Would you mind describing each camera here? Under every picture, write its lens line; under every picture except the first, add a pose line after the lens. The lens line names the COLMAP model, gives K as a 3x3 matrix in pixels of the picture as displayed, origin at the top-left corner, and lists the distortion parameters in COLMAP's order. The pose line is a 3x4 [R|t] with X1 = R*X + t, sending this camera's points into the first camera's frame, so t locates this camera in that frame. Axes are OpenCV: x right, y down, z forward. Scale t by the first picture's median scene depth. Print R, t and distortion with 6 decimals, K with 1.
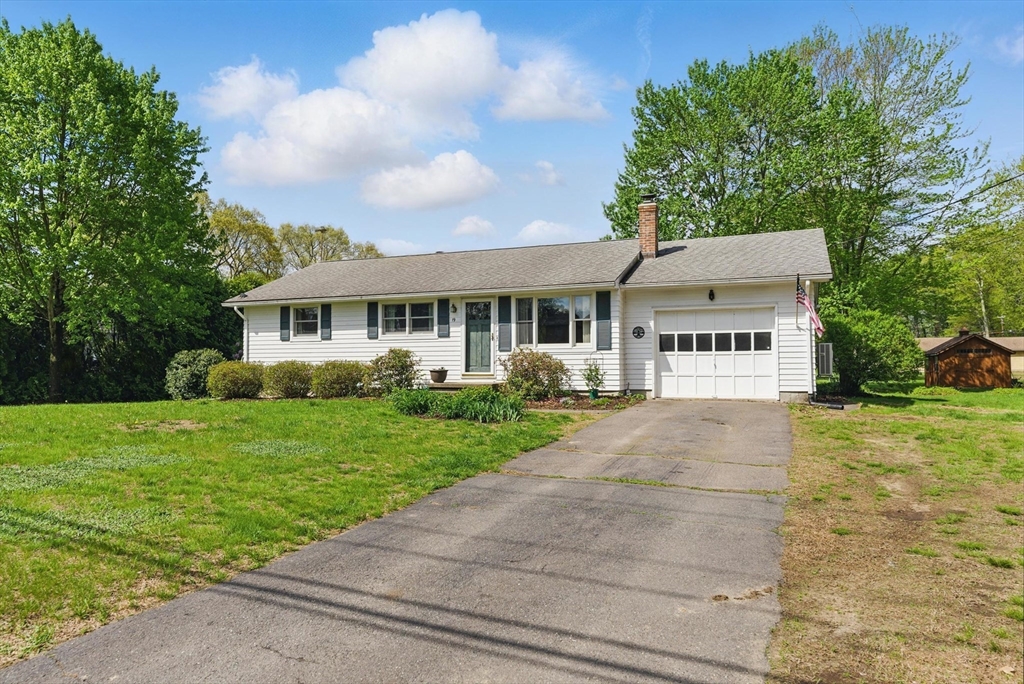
lens RADIAL K [[410.3, 0, 515.4], [0, 410.3, 341.3], [0, 0, 1]] dist [-0.001375, -0.000384]
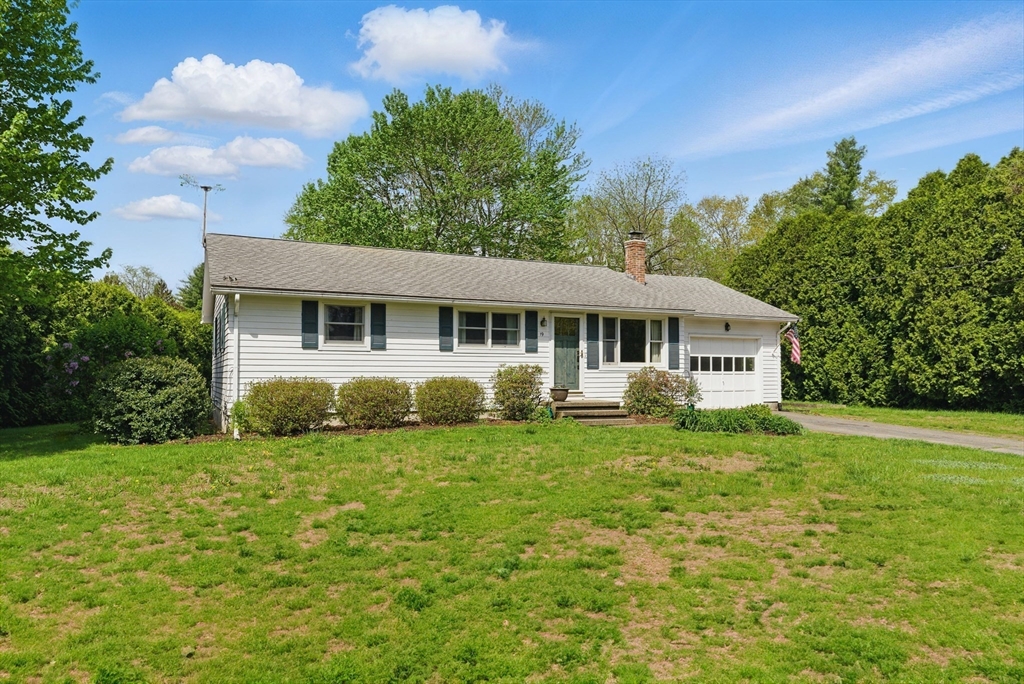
lens RADIAL K [[410.3, 0, 515.4], [0, 410.3, 341.3], [0, 0, 1]] dist [-0.001375, -0.000384]
pose [[0.864599, 0.049788, 0.499990, -0.675197], [-0.029994, 0.998418, -0.047555, 0.010662], [-0.501567, 0.026119, 0.864725, 0.219169]]
